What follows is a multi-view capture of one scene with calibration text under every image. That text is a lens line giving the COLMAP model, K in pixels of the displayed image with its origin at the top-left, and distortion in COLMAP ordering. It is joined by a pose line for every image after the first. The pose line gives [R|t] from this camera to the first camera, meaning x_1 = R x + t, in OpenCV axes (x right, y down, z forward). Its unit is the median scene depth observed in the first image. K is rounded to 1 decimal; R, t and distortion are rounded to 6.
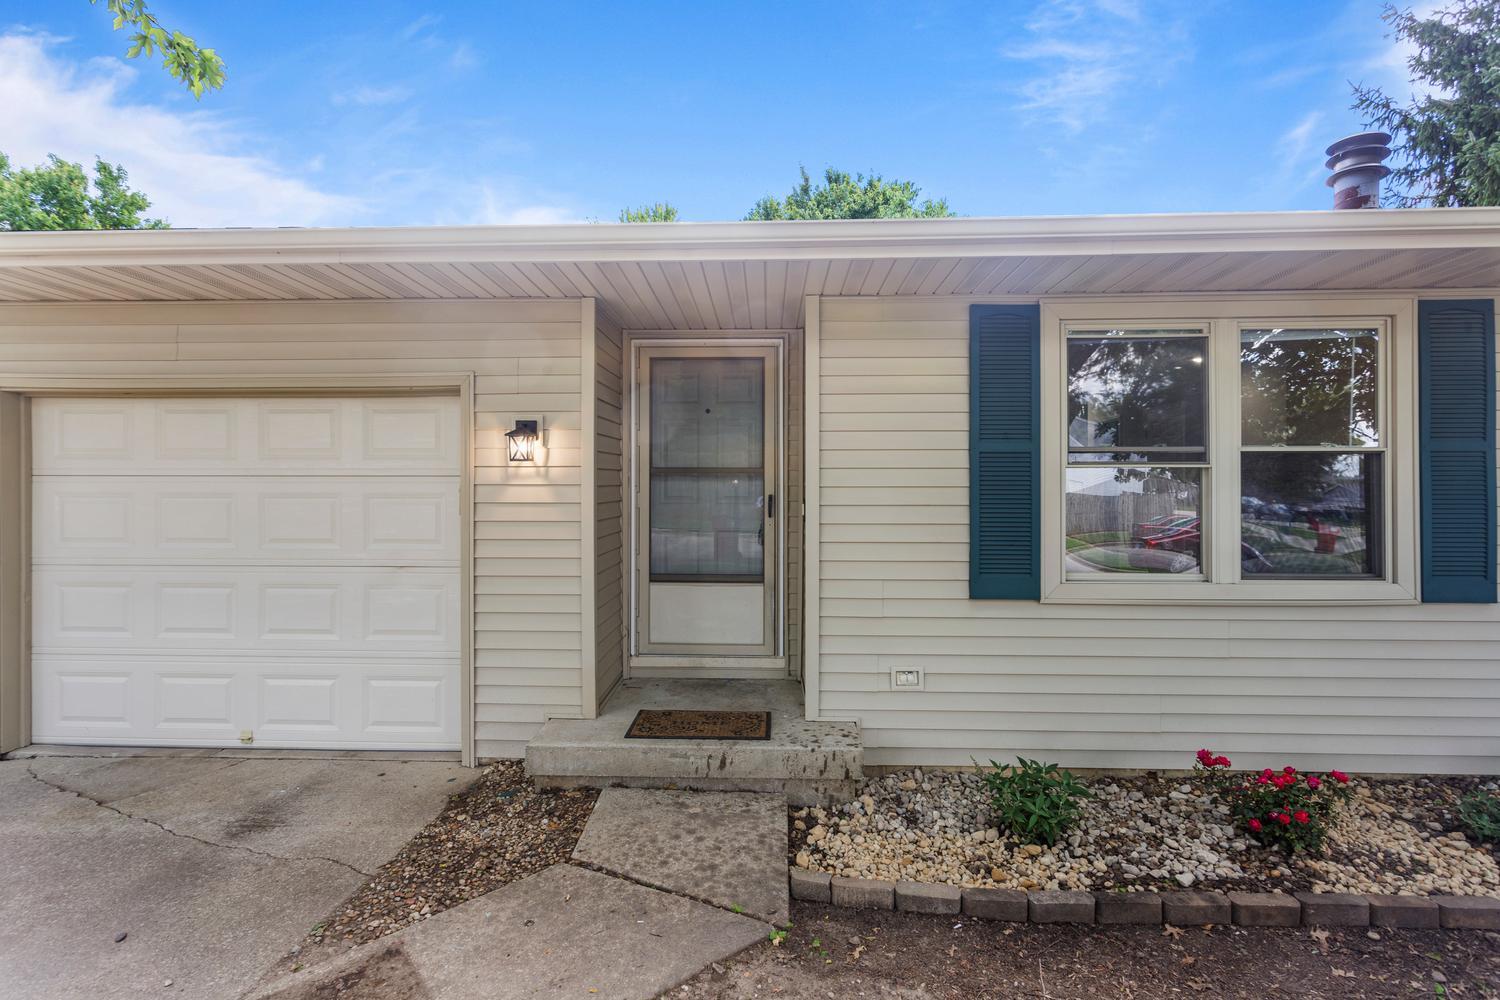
lens RADIAL K [[738.5, 0, 754.9], [0, 738.5, 484.8], [0, 0, 1]] dist [0.002860, 0.000936]
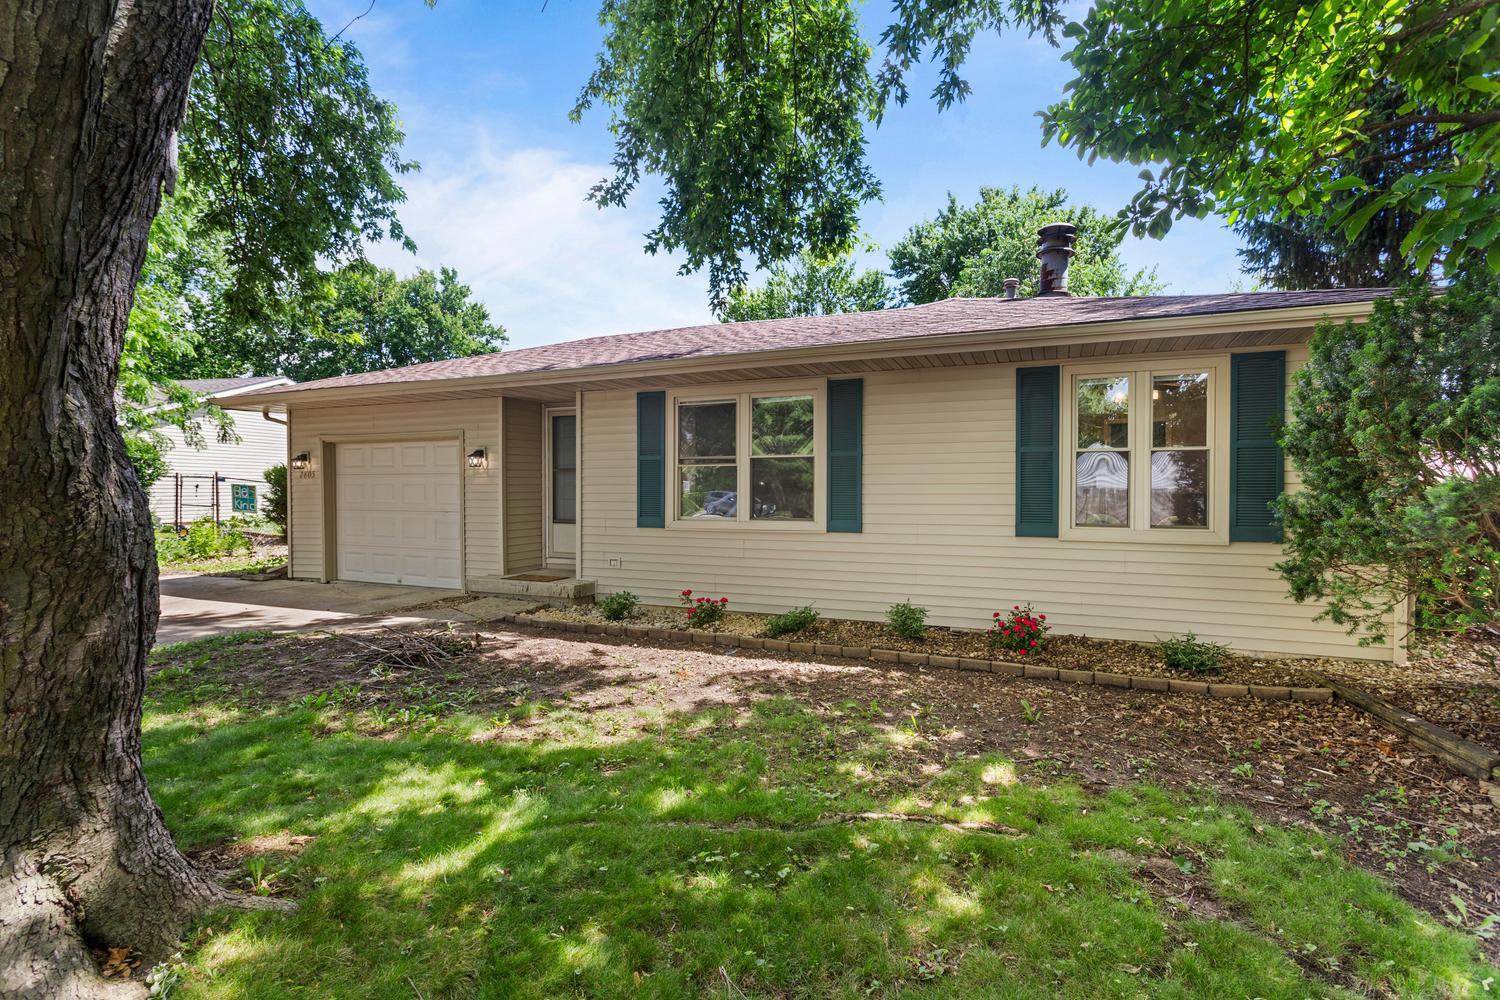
lens RADIAL K [[738.5, 0, 749.8], [0, 738.5, 490.6], [0, 0, 1]] dist [0.002860, 0.000936]
pose [[0.928014, -0.000066, -0.372544, 1.388676], [0.003100, 0.999967, 0.007546, 0.030586], [0.372531, -0.008158, 0.927984, -0.887764]]
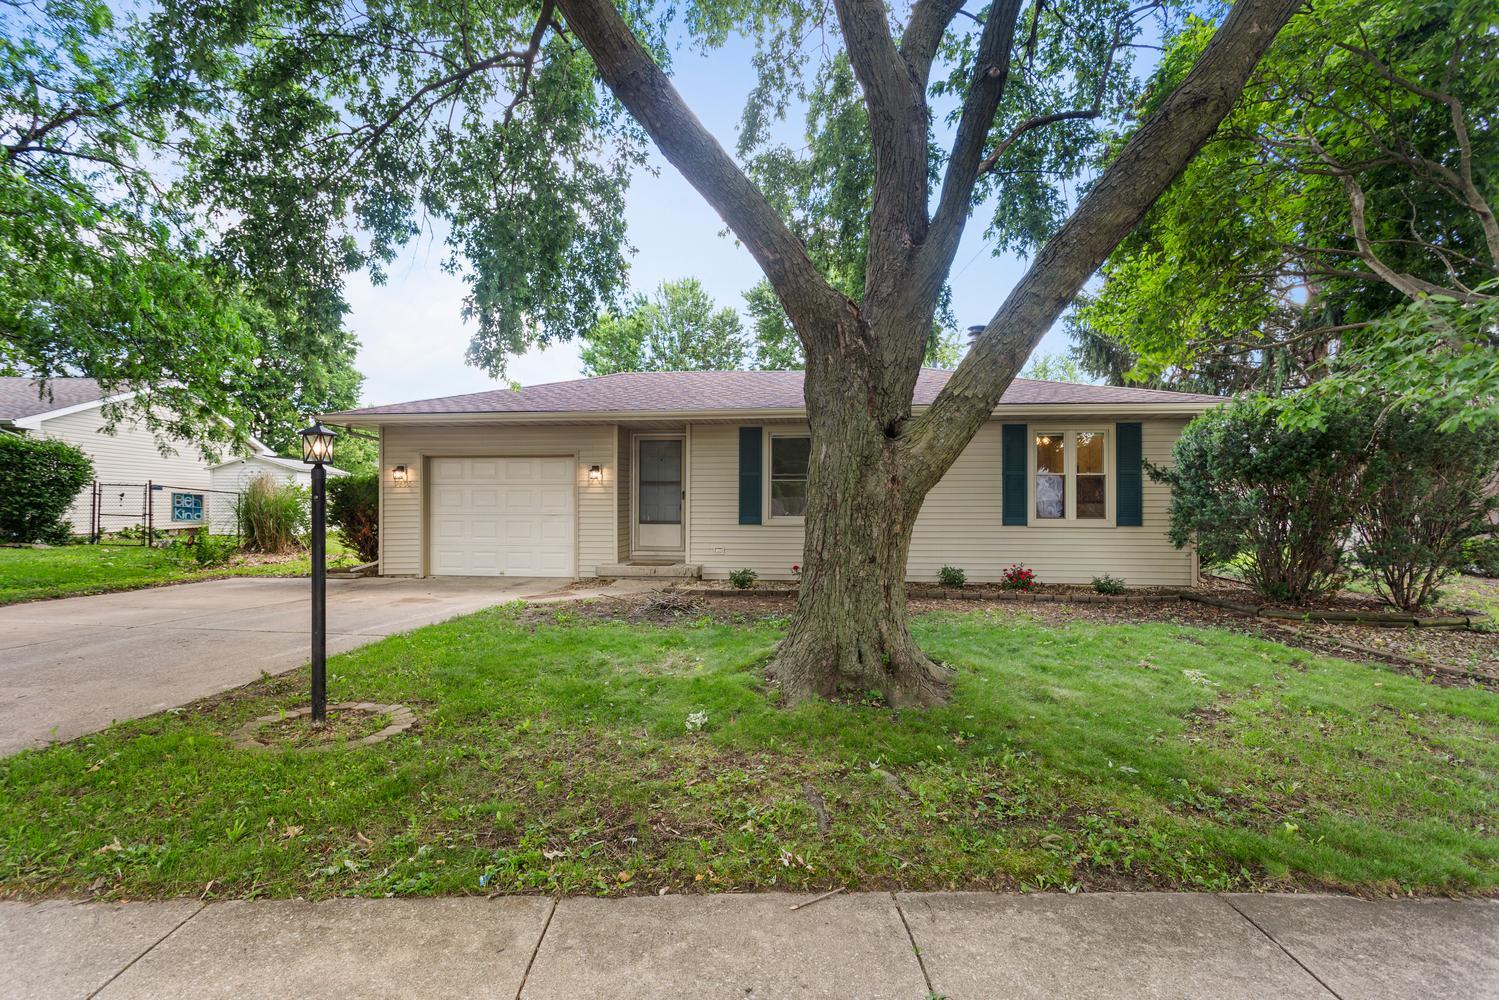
lens RADIAL K [[738.1, 0, 761.1], [0, 738.1, 495.8], [0, 0, 1]] dist [0.002860, 0.000936]
pose [[0.998033, -0.000063, -0.062686, 0.560139], [-0.000193, 0.999992, -0.004073, 0.048587], [0.062686, 0.004077, 0.998025, -1.981499]]
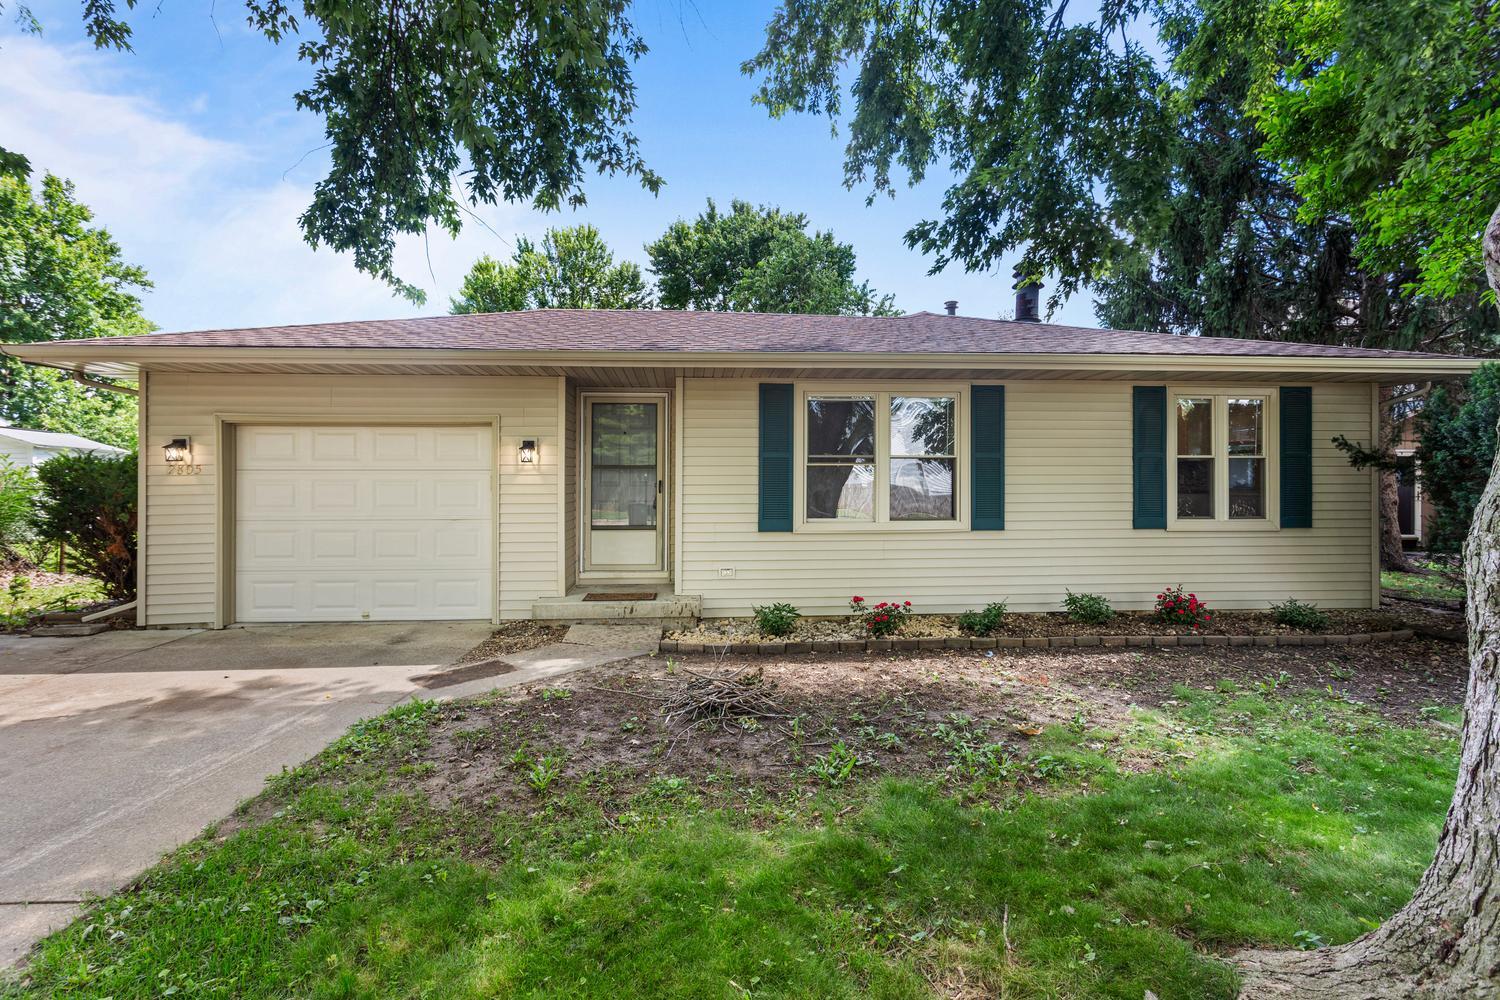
lens RADIAL K [[738.5, 0, 758.4], [0, 738.5, 468.1], [0, 0, 1]] dist [0.002860, 0.000936]
pose [[0.993482, -0.000774, 0.113990, 0.063660], [0.002129, 0.999929, -0.011766, 0.006828], [-0.113973, 0.011932, 0.993412, -0.955947]]
